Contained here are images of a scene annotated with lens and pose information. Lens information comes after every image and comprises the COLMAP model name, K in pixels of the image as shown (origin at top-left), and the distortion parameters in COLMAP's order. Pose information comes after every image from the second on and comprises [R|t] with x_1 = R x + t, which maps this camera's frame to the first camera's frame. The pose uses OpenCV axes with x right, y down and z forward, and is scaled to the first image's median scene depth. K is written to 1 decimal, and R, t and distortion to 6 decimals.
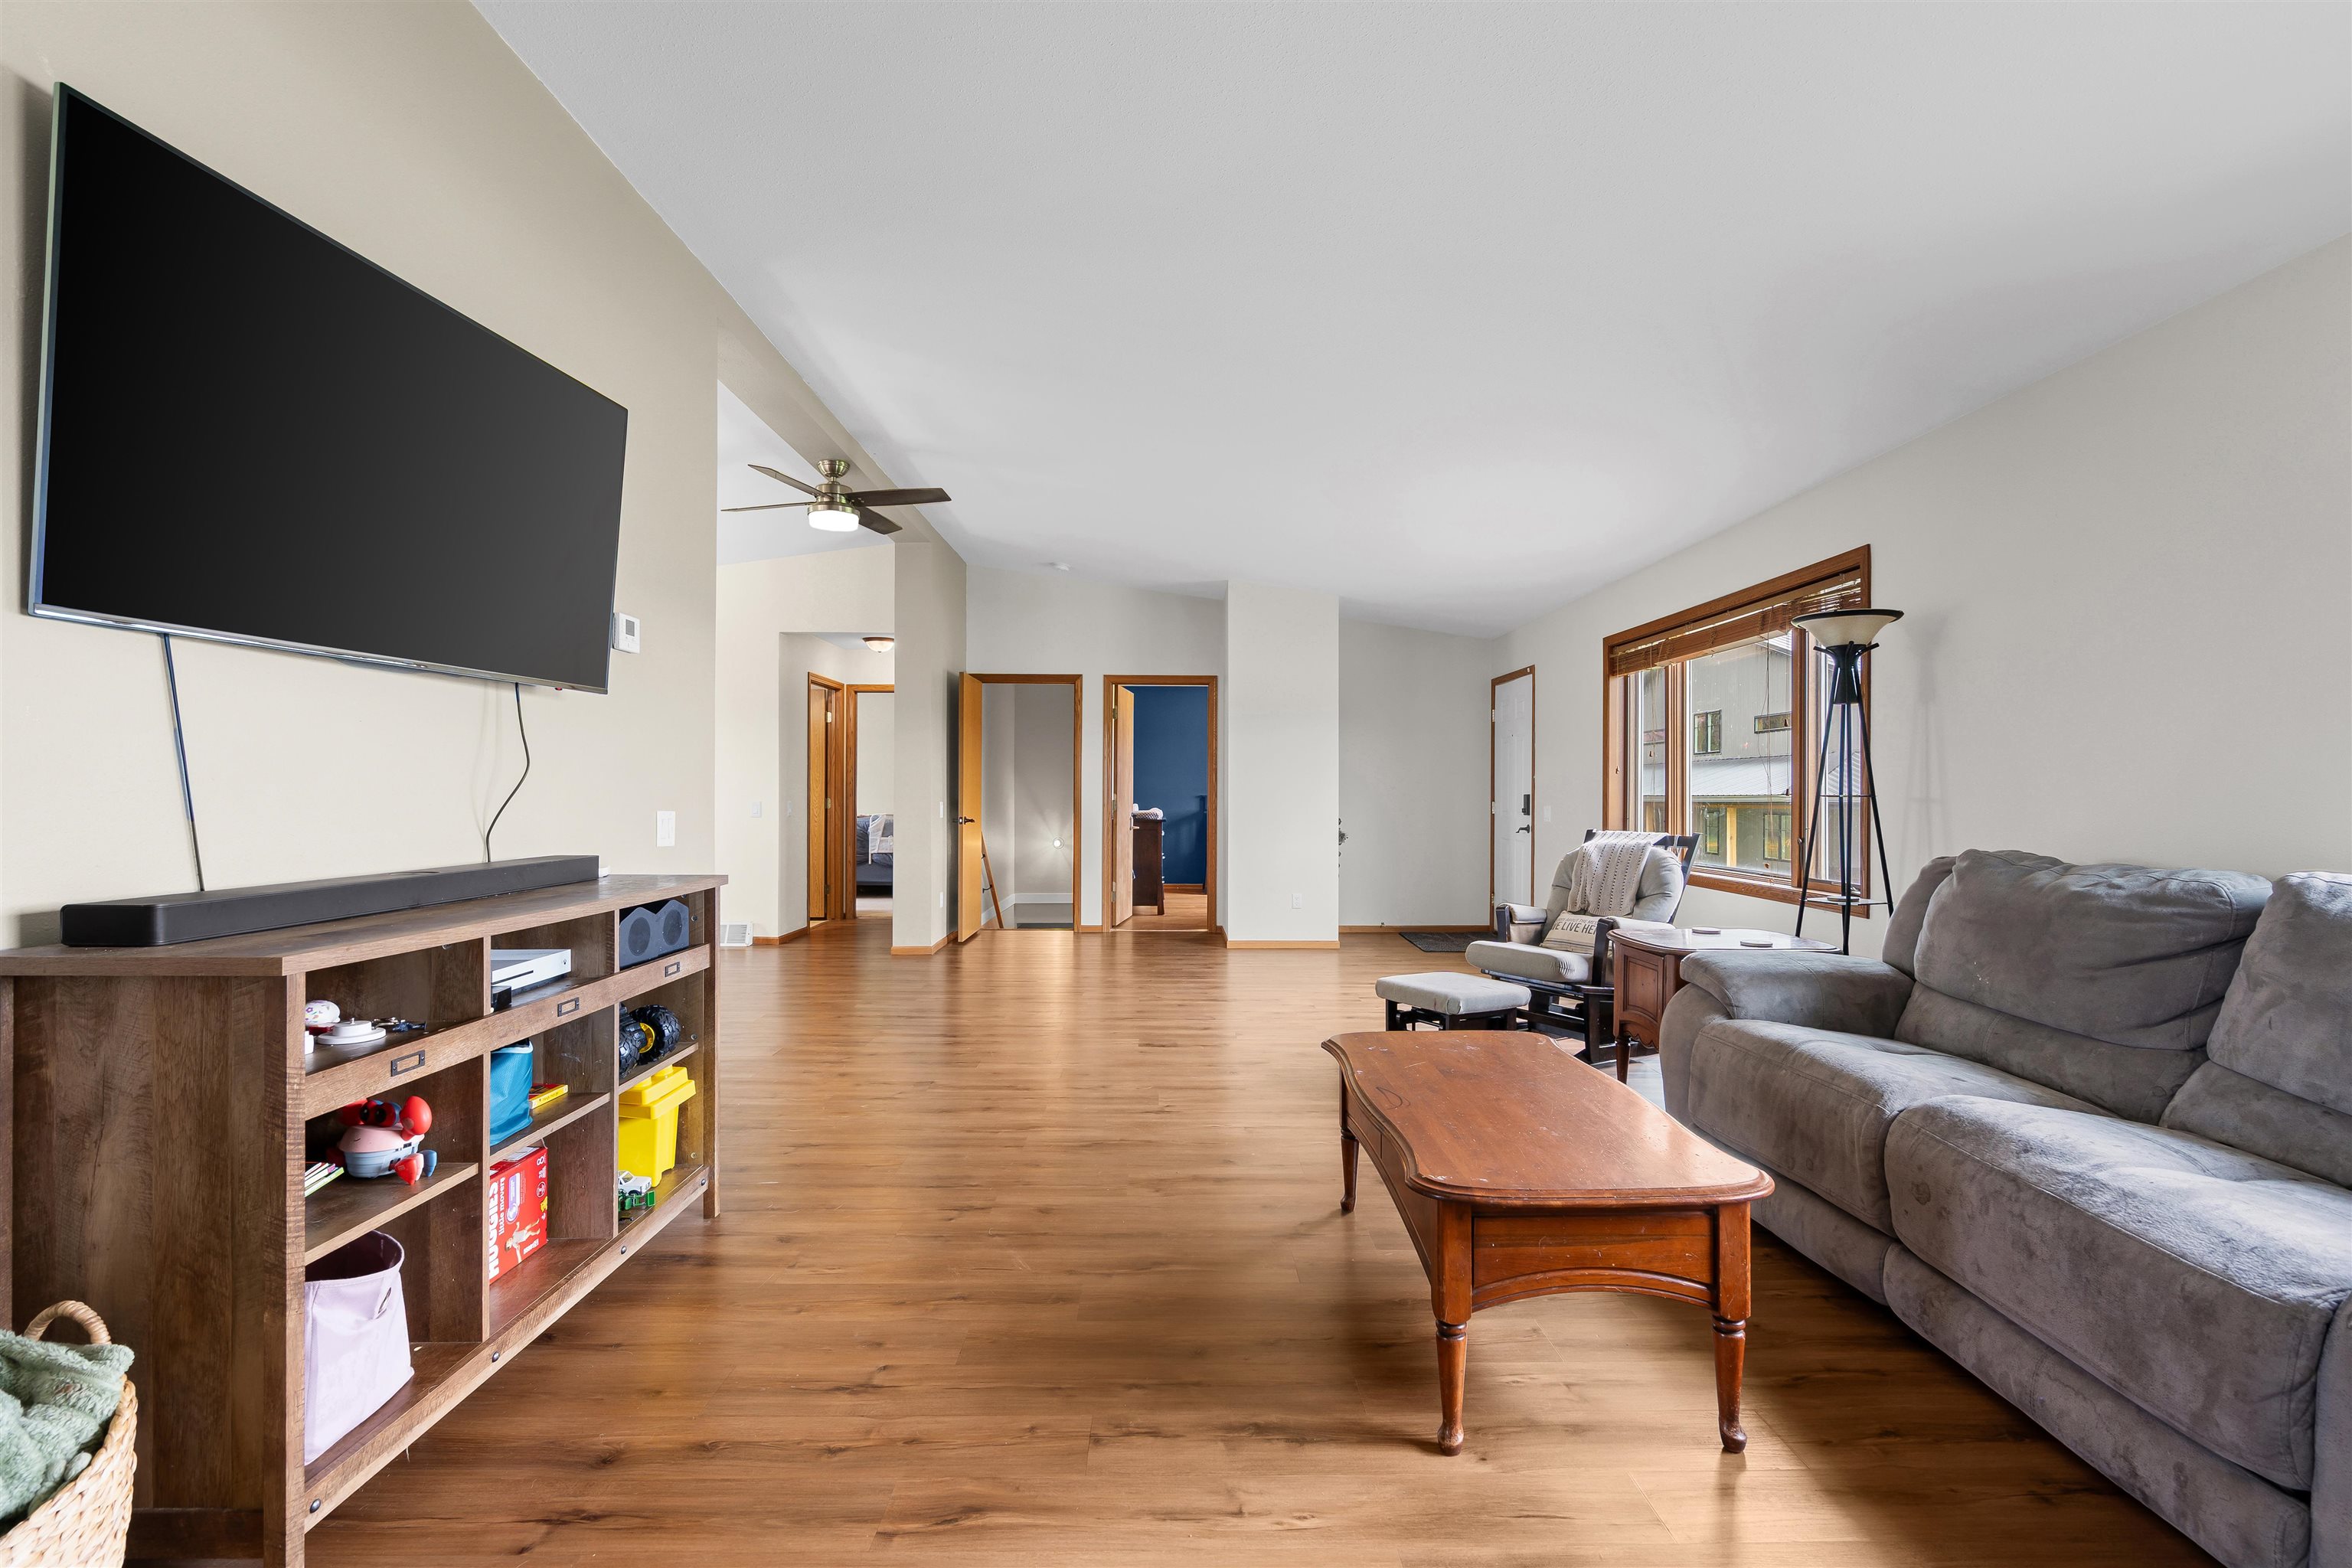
lens RADIAL K [[1066.2, 0, 1172.9], [0, 1066.2, 789.8], [0, 0, 1]] dist [-0.001017, 0.000693]
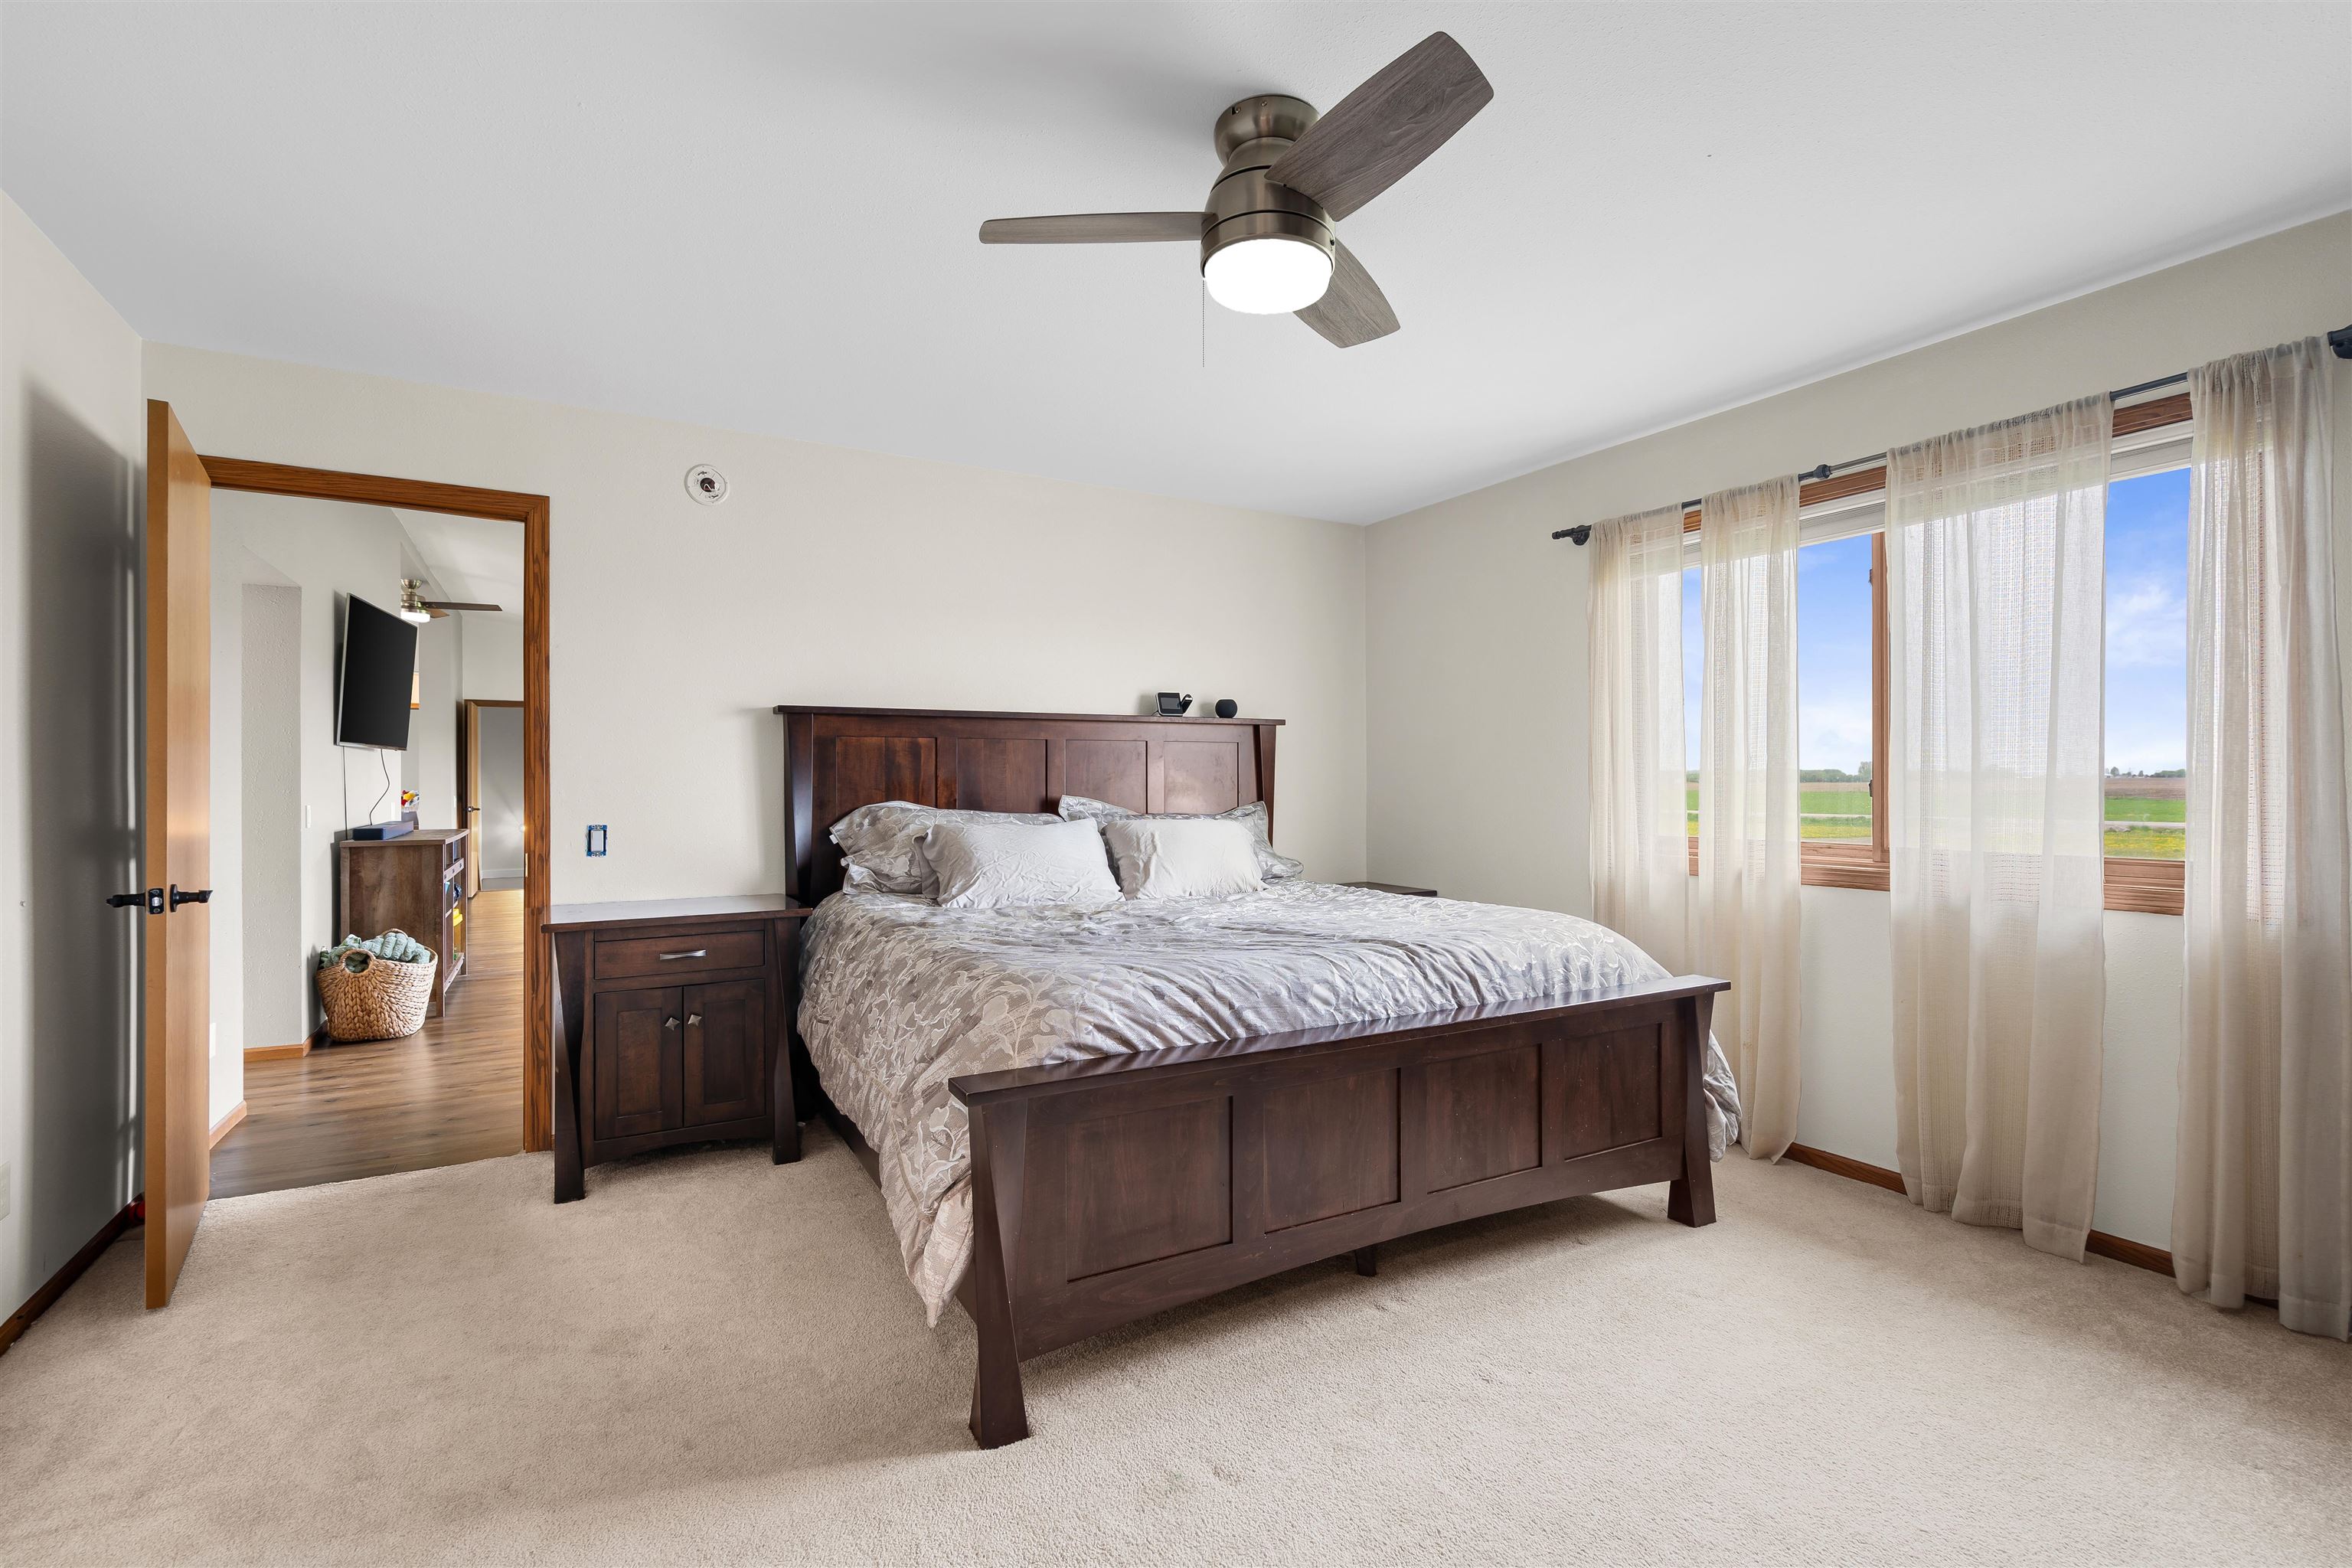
lens RADIAL K [[1077.5, 0, 1191.7], [0, 1077.5, 789.1], [0, 0, 1]] dist [-0.005035, 0.001576]
pose [[0.869601, -0.023628, 0.493190, -0.267963], [0.016227, 0.999682, 0.019282, -0.029980], [-0.493489, -0.008765, 0.869708, -2.344407]]
